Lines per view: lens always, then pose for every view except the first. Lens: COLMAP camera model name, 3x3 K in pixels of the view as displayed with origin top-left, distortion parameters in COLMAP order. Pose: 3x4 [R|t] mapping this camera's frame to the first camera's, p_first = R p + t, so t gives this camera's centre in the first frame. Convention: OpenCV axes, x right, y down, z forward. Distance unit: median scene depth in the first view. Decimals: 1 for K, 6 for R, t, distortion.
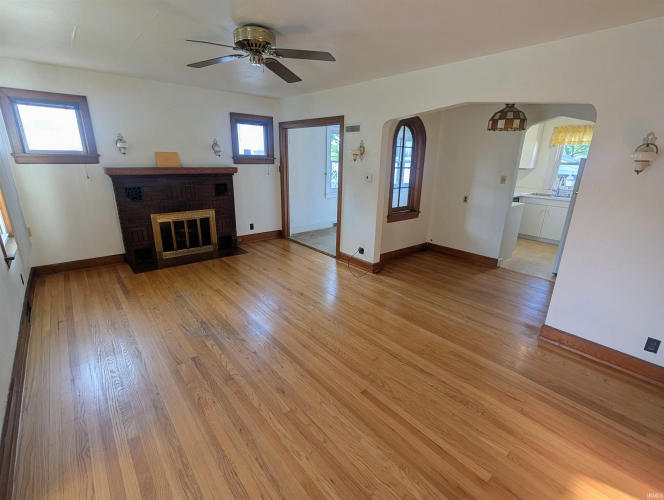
lens RADIAL K [[314.3, 0, 333.3], [0, 314.3, 251.5], [0, 0, 1]] dist [0.001948, 0.001737]
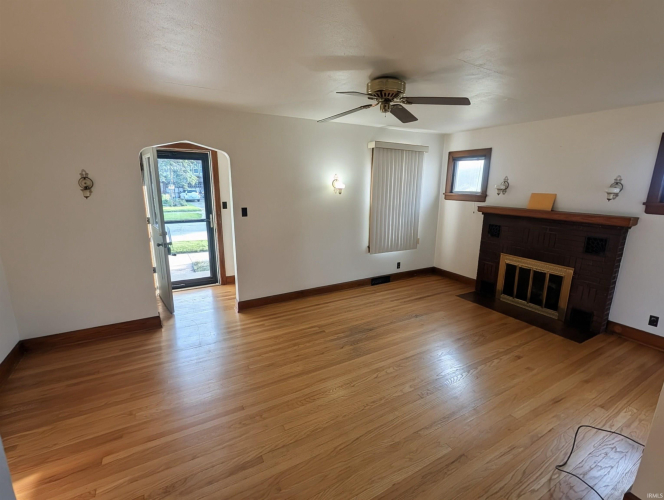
lens RADIAL K [[314.3, 0, 333.8], [0, 314.3, 247.4], [0, 0, 1]] dist [0.001948, 0.001737]
pose [[-0.188154, 0.174149, -0.966577, 0.509086], [-0.306682, 0.924526, 0.226271, -0.206168], [0.933030, 0.339005, -0.120545, 0.642964]]
